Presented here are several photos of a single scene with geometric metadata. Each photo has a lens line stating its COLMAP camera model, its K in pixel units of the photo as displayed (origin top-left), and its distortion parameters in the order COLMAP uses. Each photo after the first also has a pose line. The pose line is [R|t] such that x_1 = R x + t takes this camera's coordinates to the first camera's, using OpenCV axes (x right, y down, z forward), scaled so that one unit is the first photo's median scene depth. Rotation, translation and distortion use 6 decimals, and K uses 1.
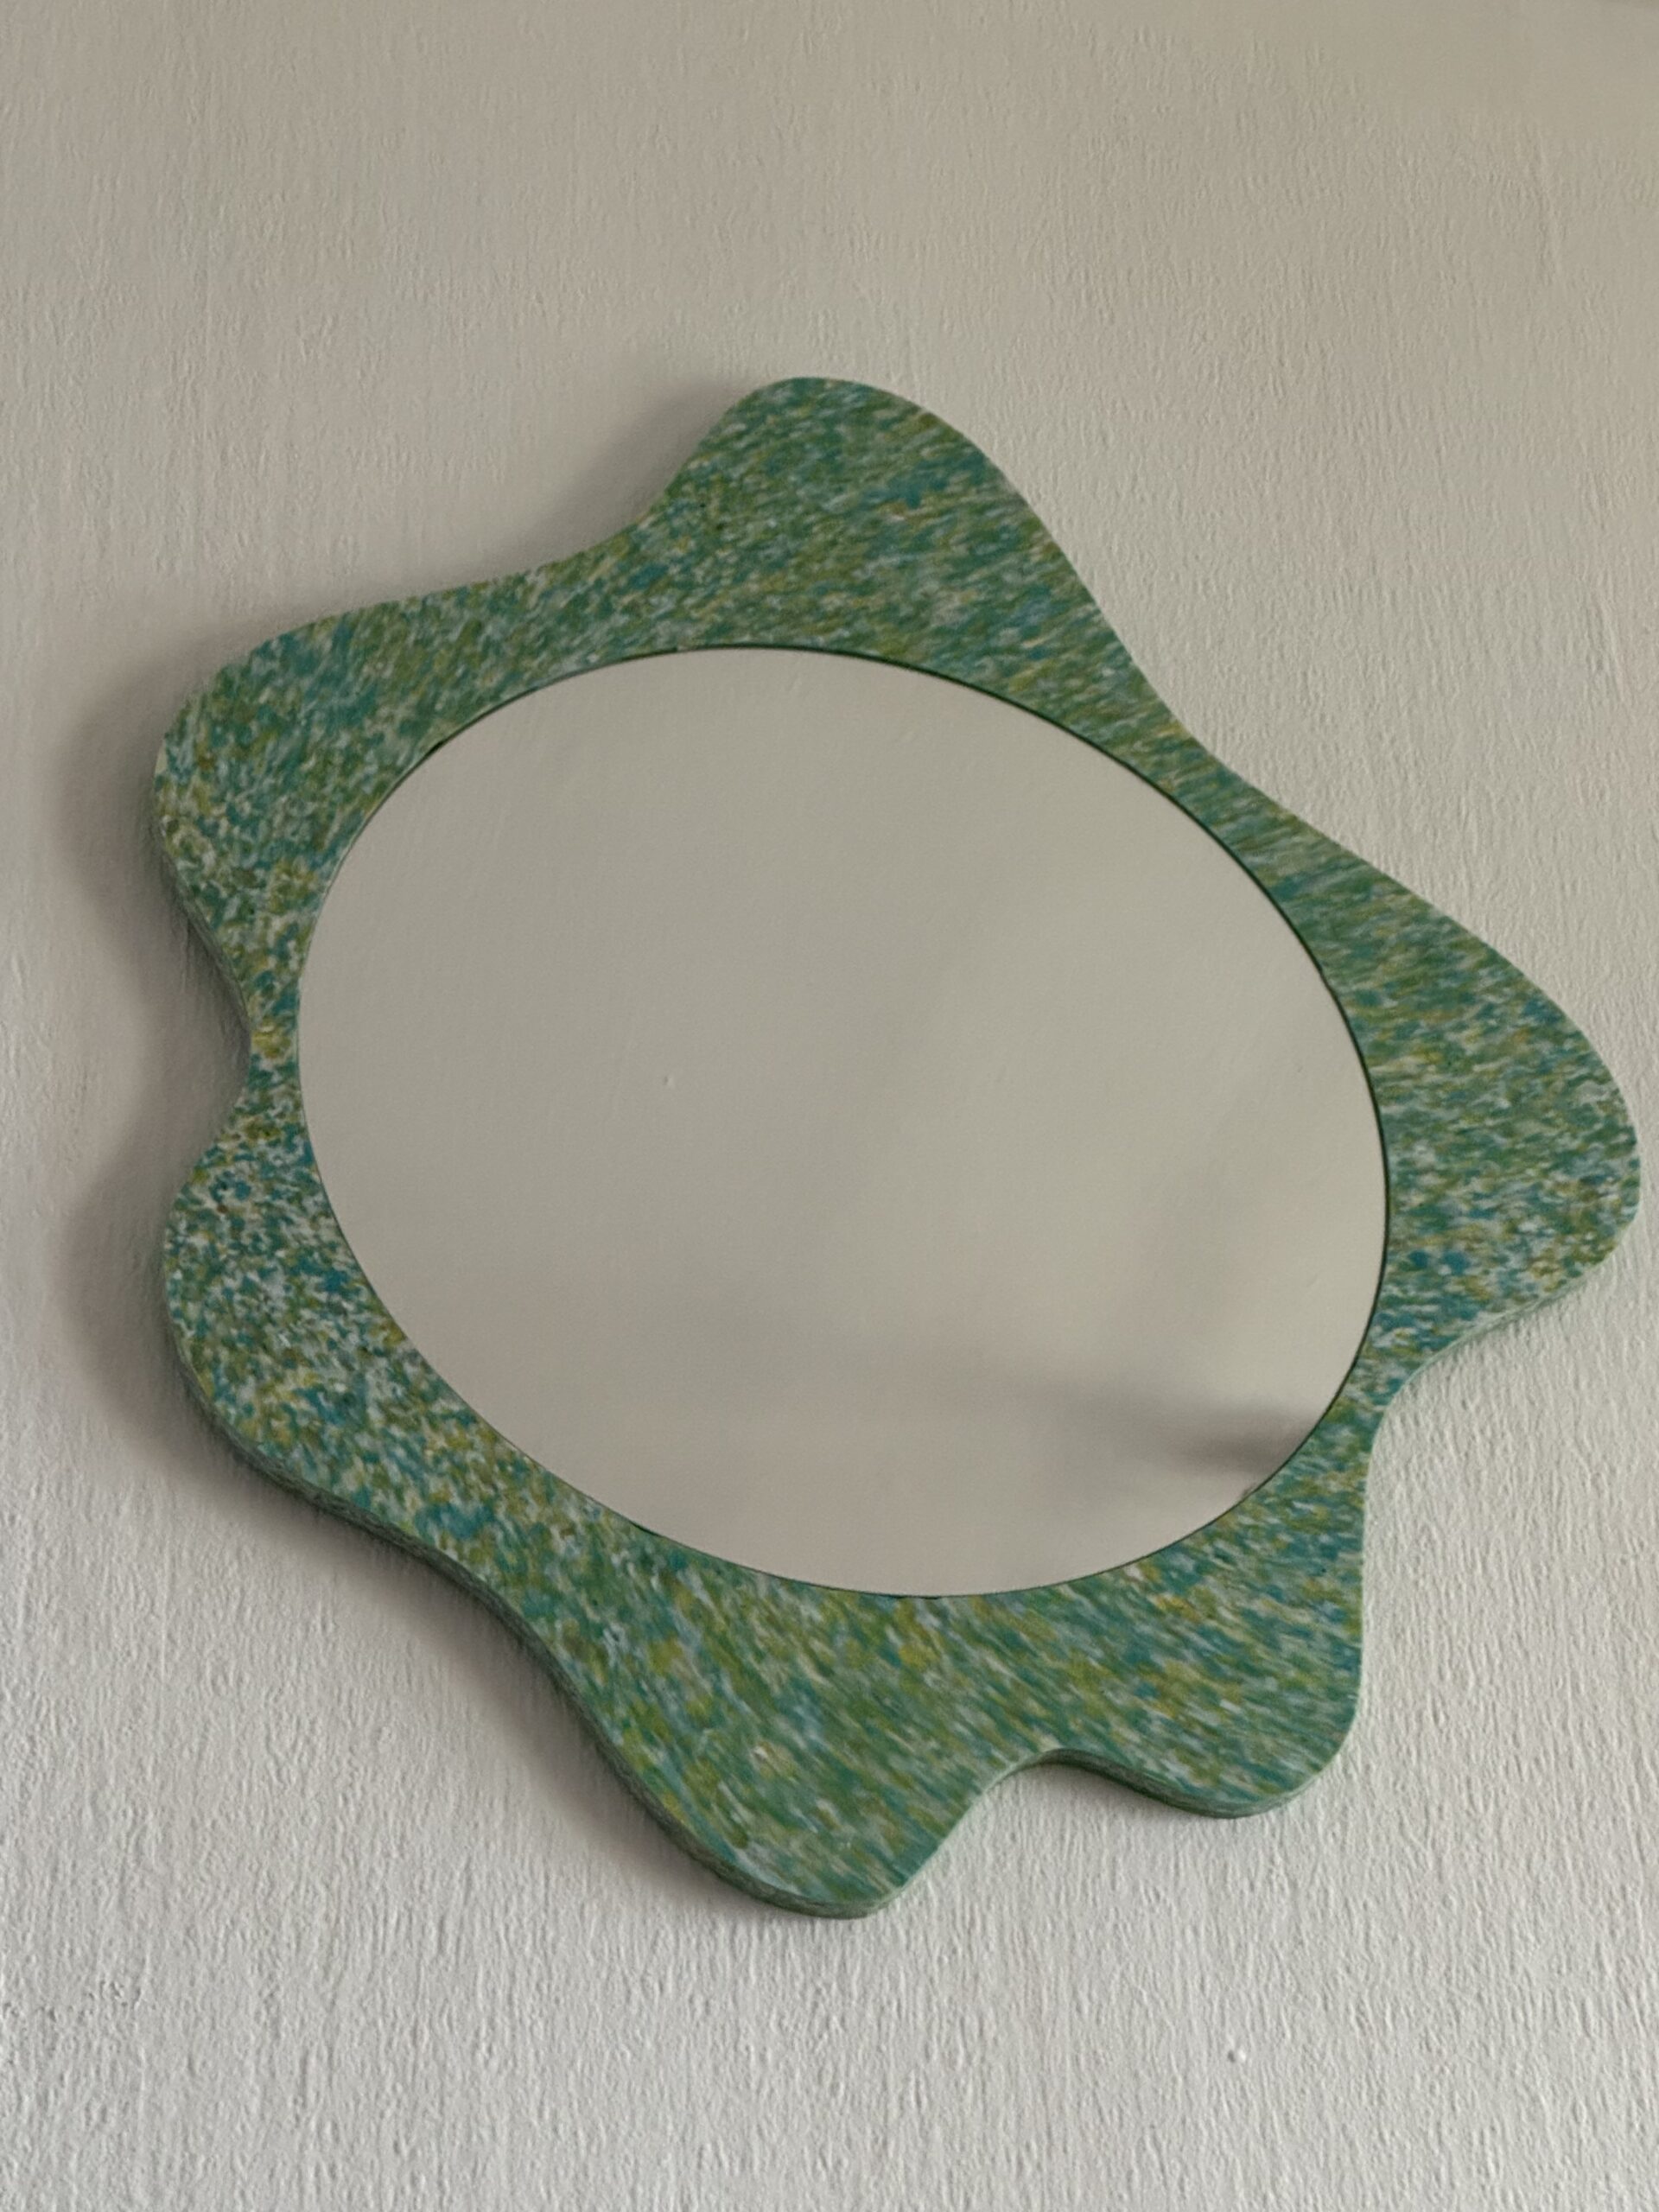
lens RADIAL K [[5080.0, 0, 781.6], [0, 5080.0, 1101.1], [0, 0, 1]] dist [-0.571307, 15.626888]
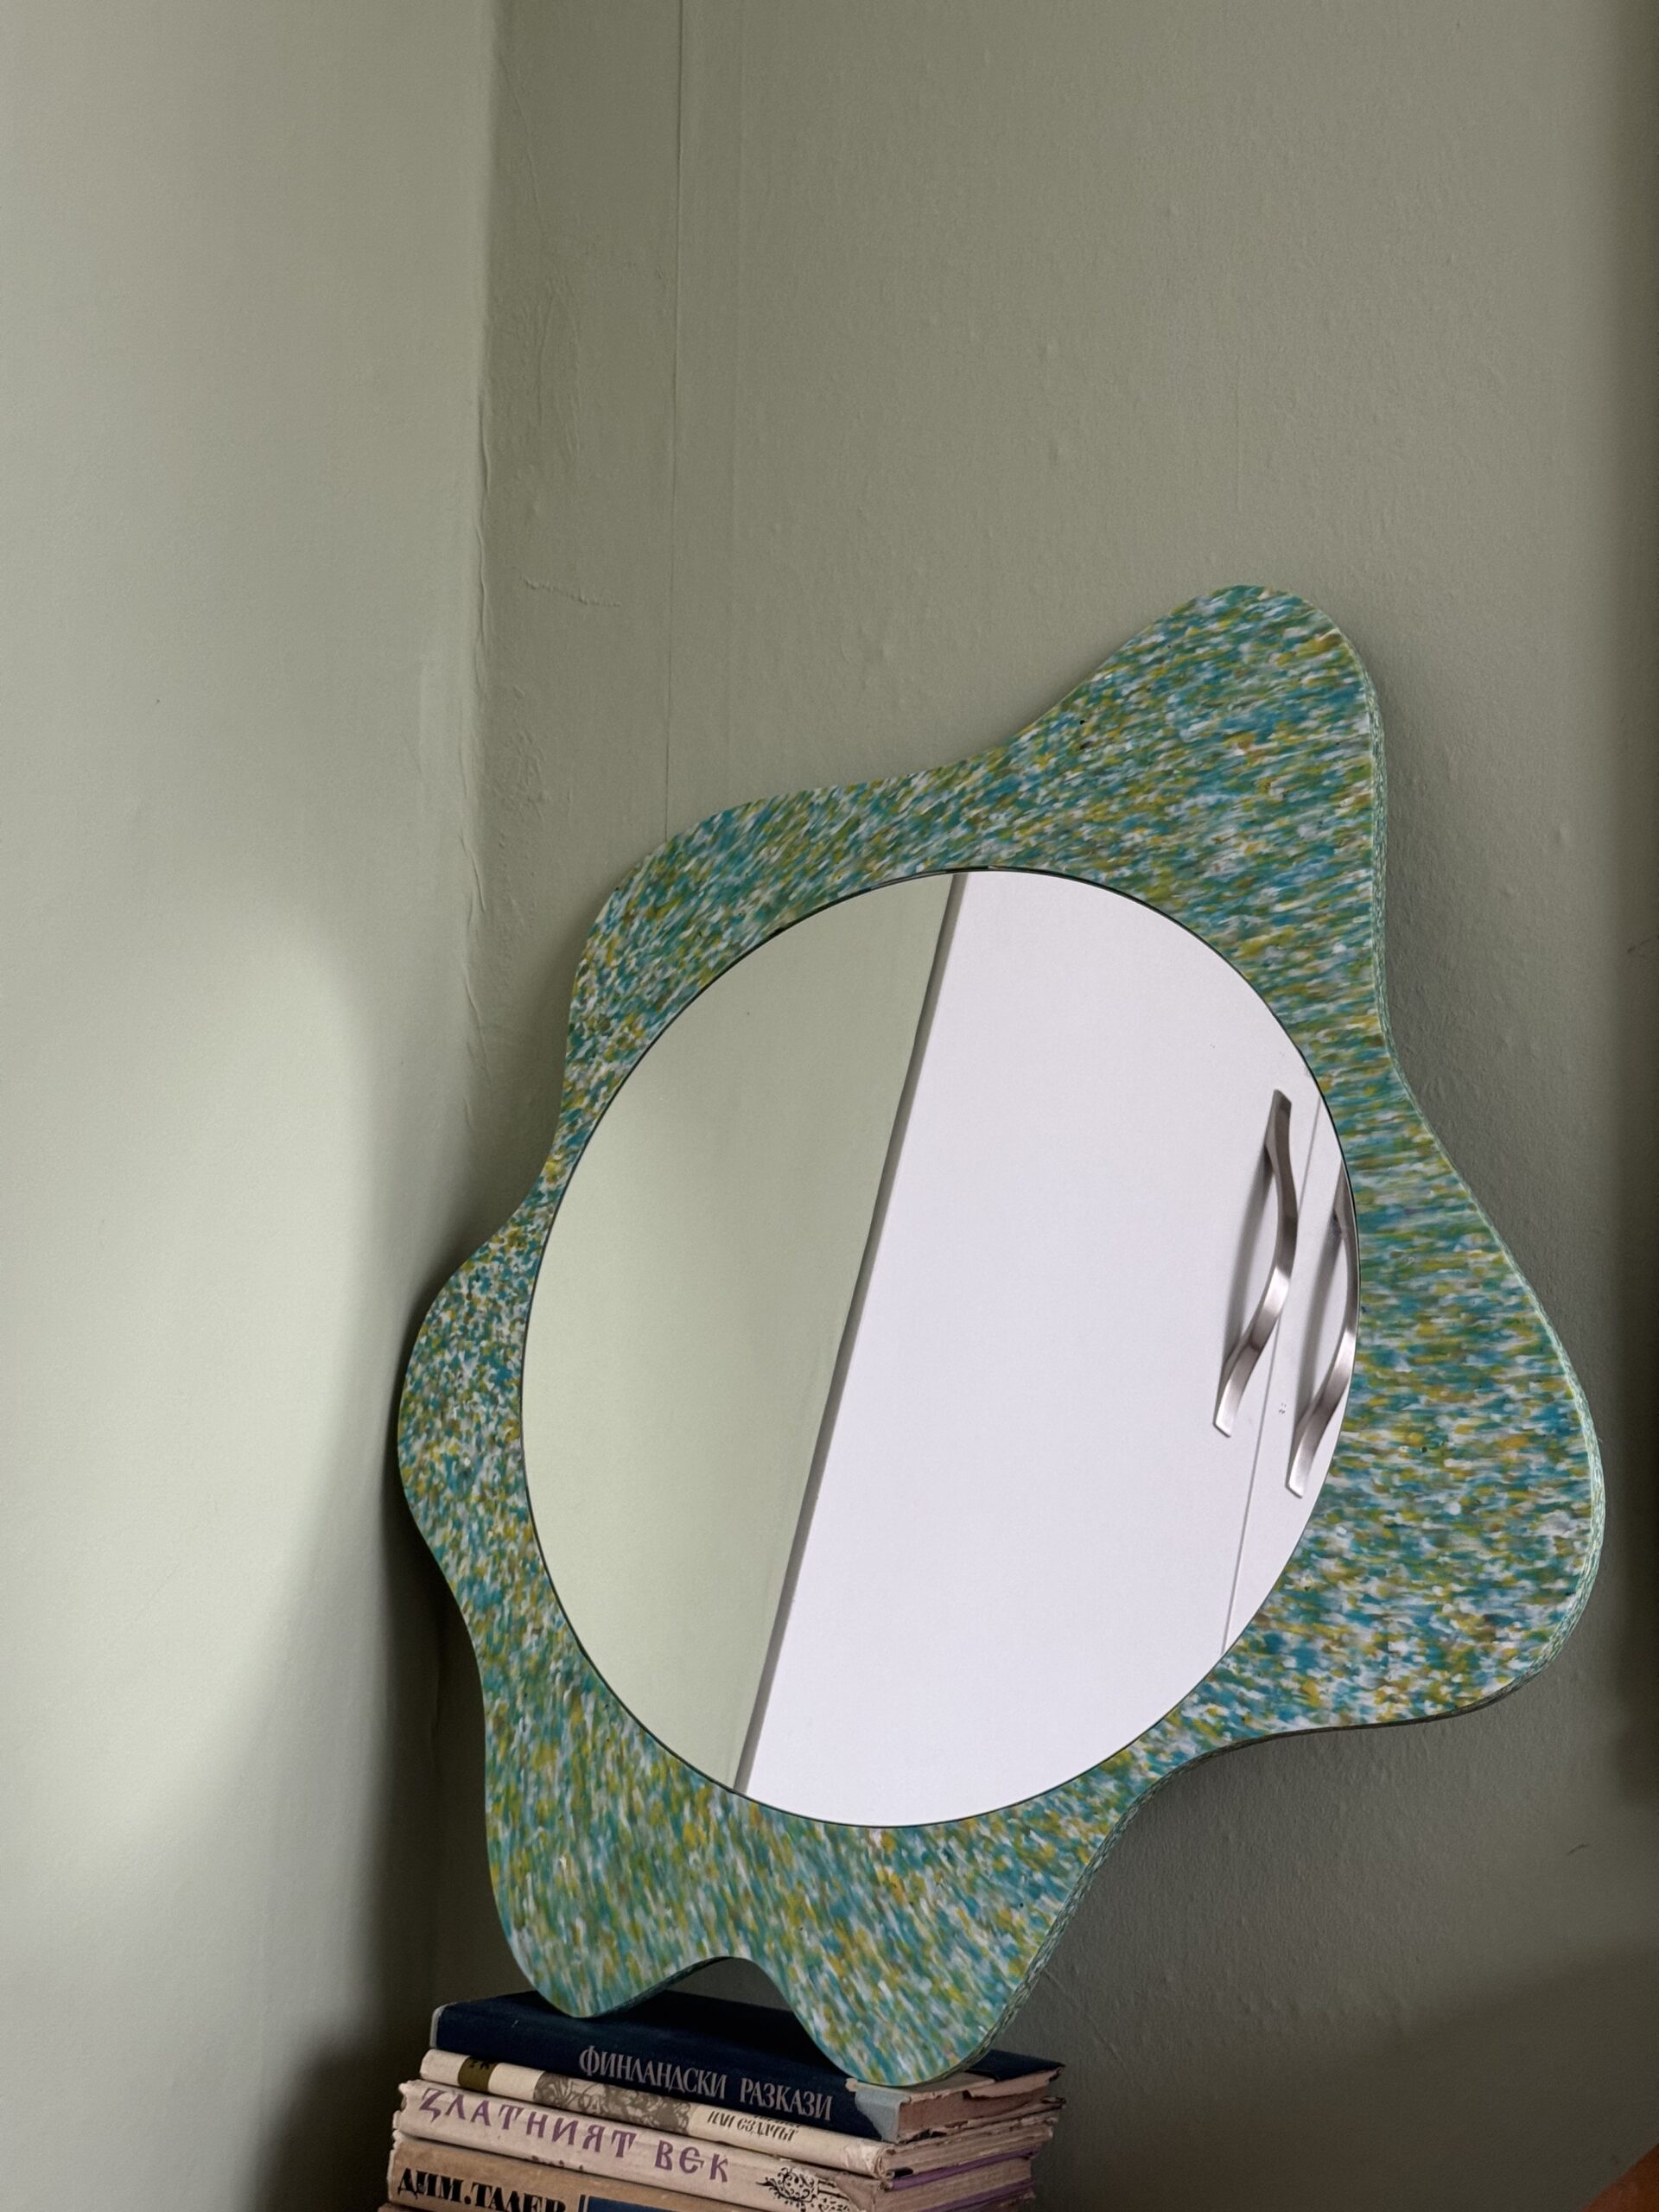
lens RADIAL K [[3041.6, 0, 829.5], [0, 3041.6, 1106.0], [0, 0, 1]] dist [0.141182, -0.024514]
pose [[0.571281, 0.277596, -0.772385, 0.530059], [0.013361, 0.937797, 0.346927, -0.291399], [0.820646, -0.208513, 0.532037, 0.618799]]
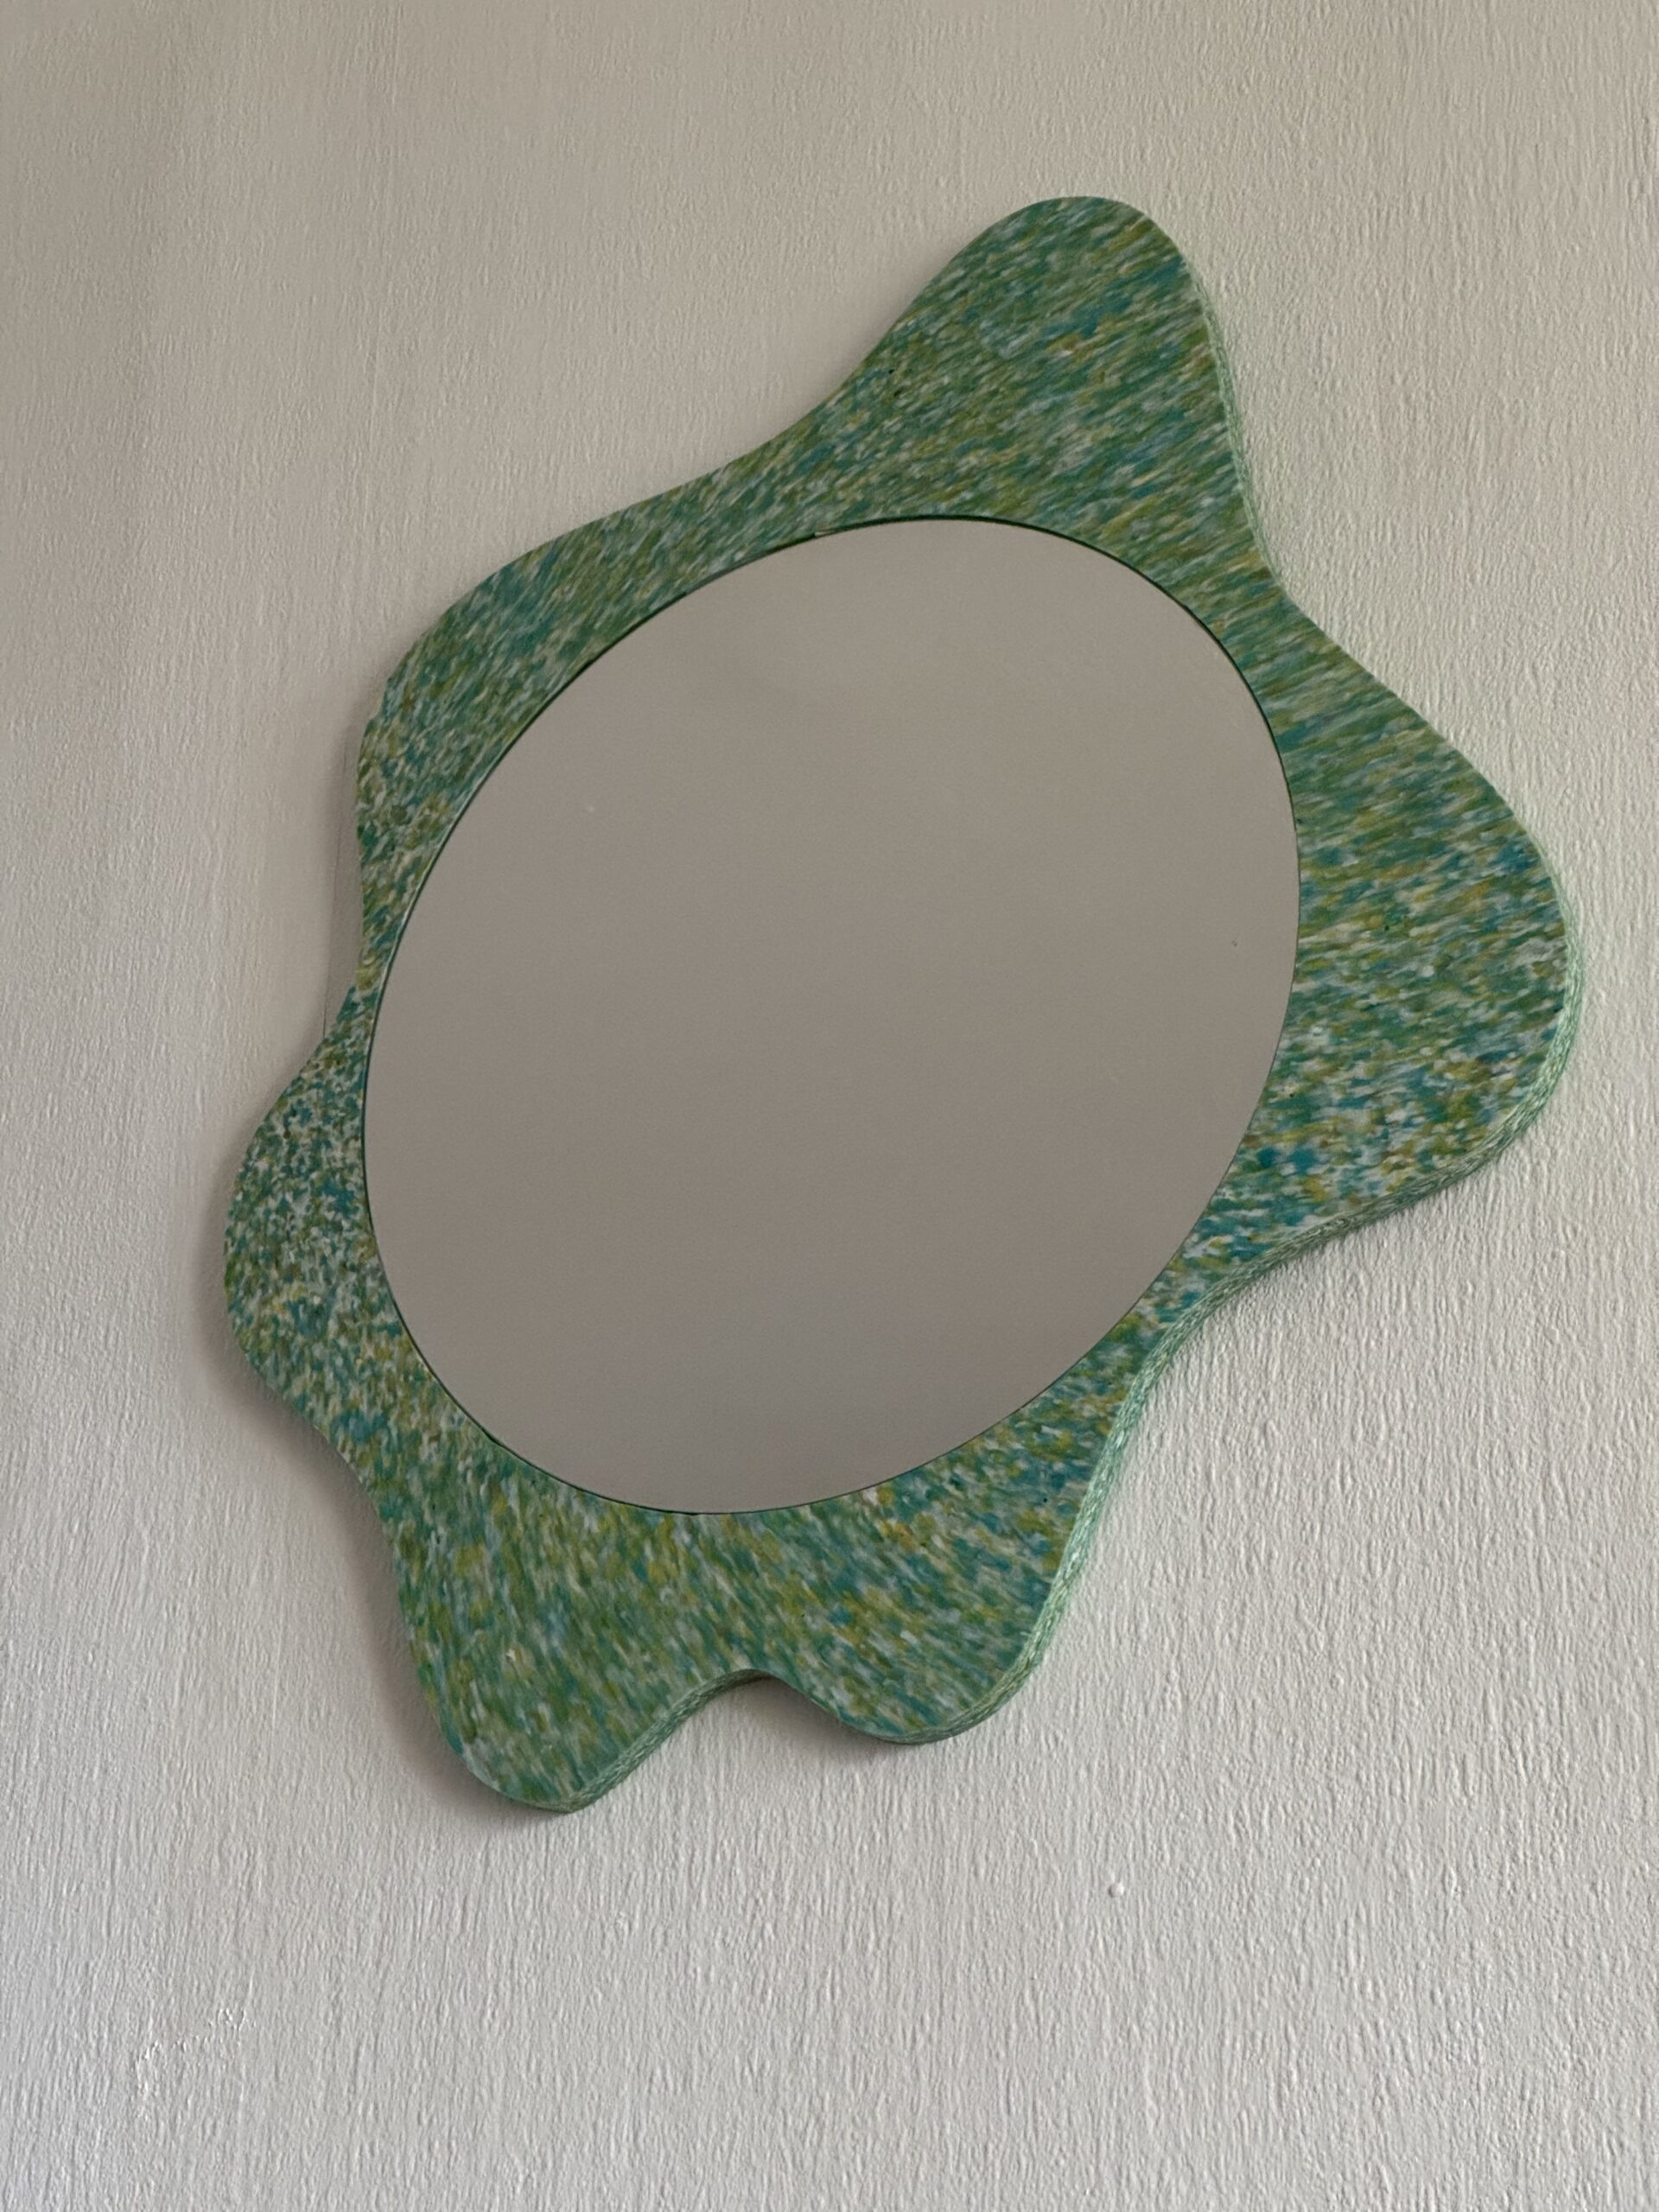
lens RADIAL K [[4845.2, 0, 829.5], [0, 4845.2, 1106.0], [0, 0, 1]] dist [-0.463094, 11.928974]
pose [[0.672099, 0.017323, -0.740259, 0.751733], [0.128618, 0.981798, 0.139751, -0.117471], [0.729205, -0.189137, 0.657637, 0.341245]]
